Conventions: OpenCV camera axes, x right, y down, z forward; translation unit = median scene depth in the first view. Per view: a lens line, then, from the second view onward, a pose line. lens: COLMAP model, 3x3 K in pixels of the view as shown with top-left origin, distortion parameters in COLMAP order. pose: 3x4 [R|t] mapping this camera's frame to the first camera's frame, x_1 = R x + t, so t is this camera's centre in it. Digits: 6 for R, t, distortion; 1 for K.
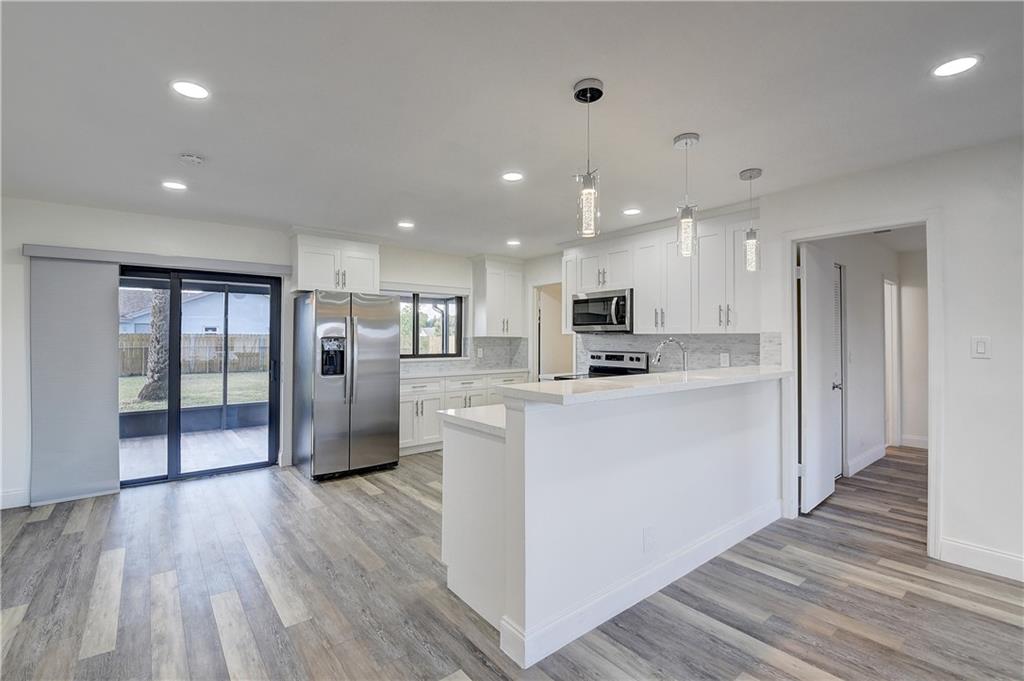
lens RADIAL K [[451.0, 0, 508.3], [0, 451.0, 328.4], [0, 0, 1]] dist [0.009511, -0.021763]
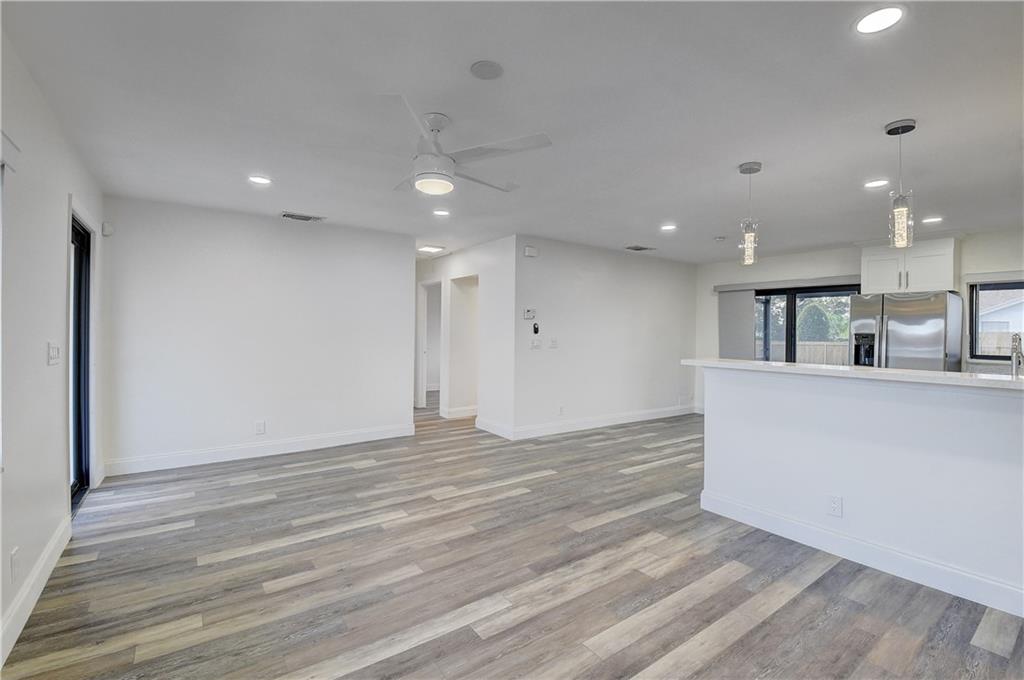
lens RADIAL K [[452.4, 0, 509.0], [0, 452.4, 329.4], [0, 0, 1]] dist [0.016358, -0.027521]
pose [[-0.045604, -0.004024, -0.998951, 0.854454], [0.006889, 0.999967, -0.004342, 0.007783], [0.998936, -0.007079, -0.045575, 0.129879]]
